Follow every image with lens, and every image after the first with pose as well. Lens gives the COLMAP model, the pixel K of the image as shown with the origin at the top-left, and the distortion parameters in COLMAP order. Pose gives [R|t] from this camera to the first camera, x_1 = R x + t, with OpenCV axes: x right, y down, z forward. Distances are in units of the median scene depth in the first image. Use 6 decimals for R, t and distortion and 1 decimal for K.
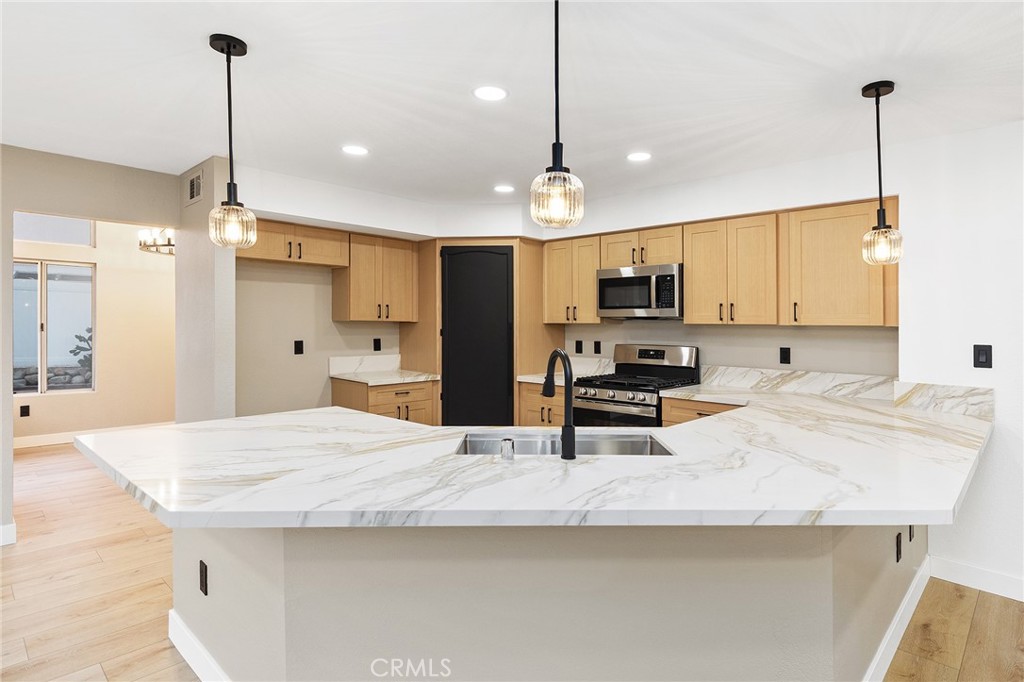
lens RADIAL K [[514.8, 0, 532.0], [0, 514.8, 327.5], [0, 0, 1]] dist [0.012295, -0.000194]
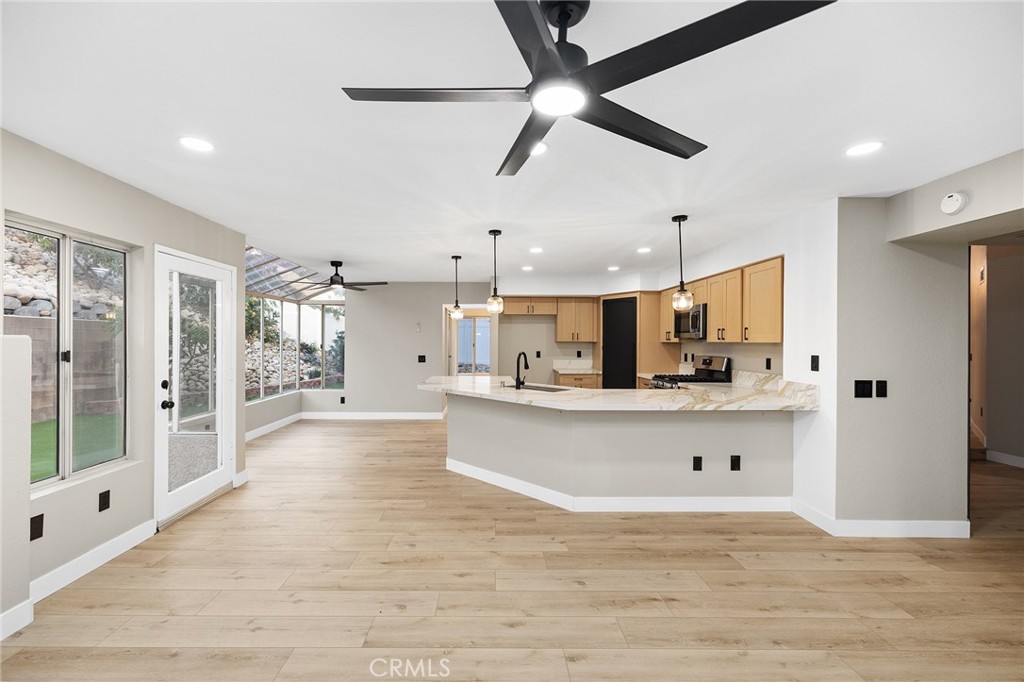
lens RADIAL K [[435.3, 0, 512.6], [0, 435.3, 345.2], [0, 0, 1]] dist [-0.000946, 0.000182]
pose [[0.687750, -0.001286, -0.725947, 0.762921], [-0.001569, 0.999993, -0.003259, 0.007021], [0.725946, 0.003381, 0.687743, -0.294311]]
